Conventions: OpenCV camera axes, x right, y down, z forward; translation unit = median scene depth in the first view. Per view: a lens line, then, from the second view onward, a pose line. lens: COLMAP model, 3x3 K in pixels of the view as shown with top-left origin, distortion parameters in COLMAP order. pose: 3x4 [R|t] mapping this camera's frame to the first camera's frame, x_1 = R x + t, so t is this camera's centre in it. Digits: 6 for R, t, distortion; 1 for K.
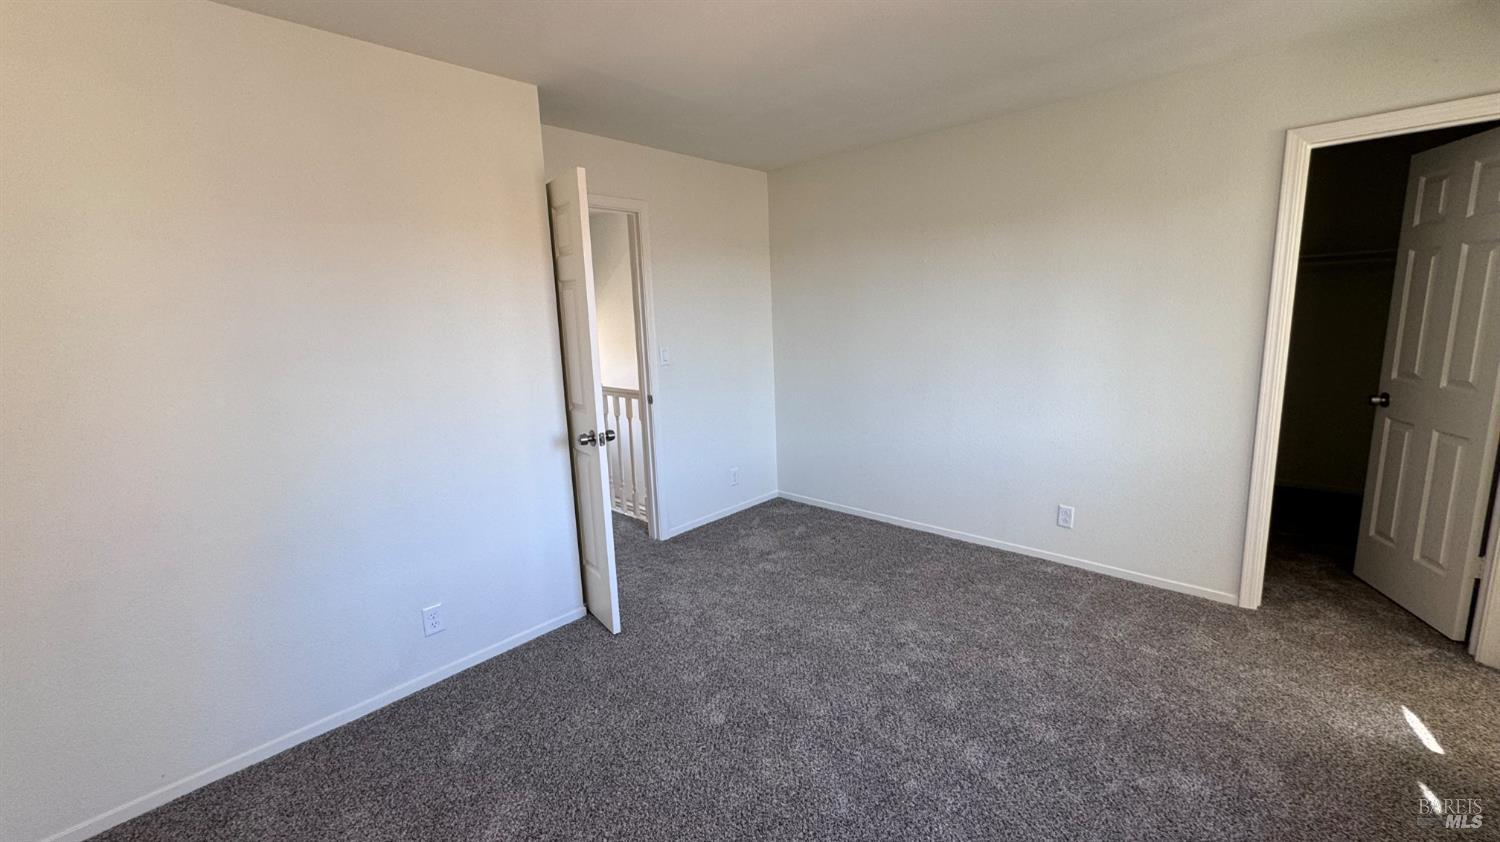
lens RADIAL K [[602.1, 0, 753.0], [0, 602.1, 425.6], [0, 0, 1]] dist [-0.003576, 0.000746]
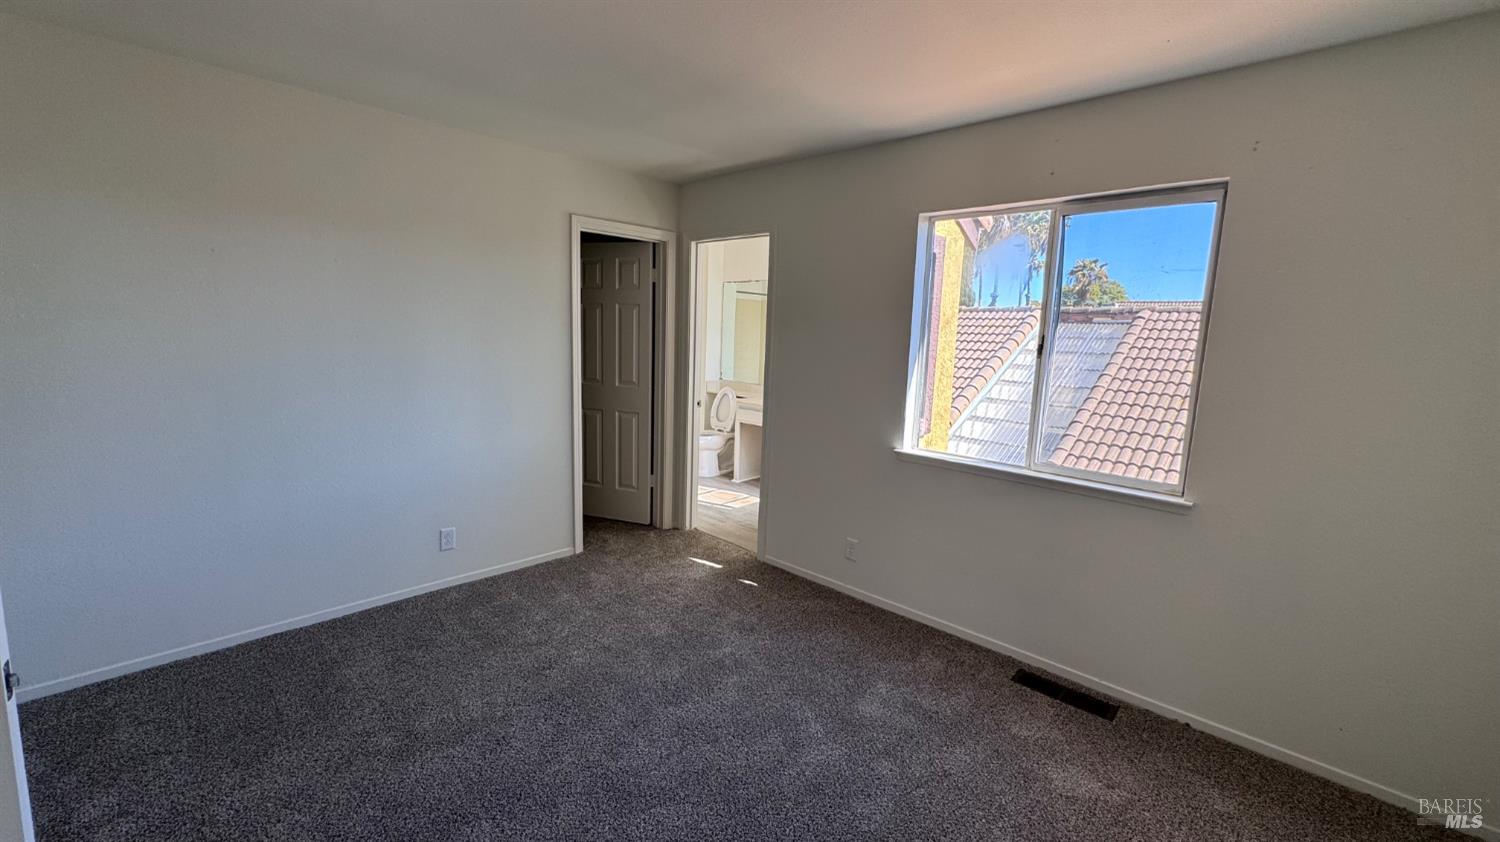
lens RADIAL K [[602.1, 0, 750.3], [0, 602.1, 415.7], [0, 0, 1]] dist [-0.003576, 0.000746]
pose [[0.005473, -0.096326, 0.995335, -0.557378], [0.154530, 0.983475, 0.094328, -0.080067], [-0.987973, 0.153293, 0.020267, 0.582712]]
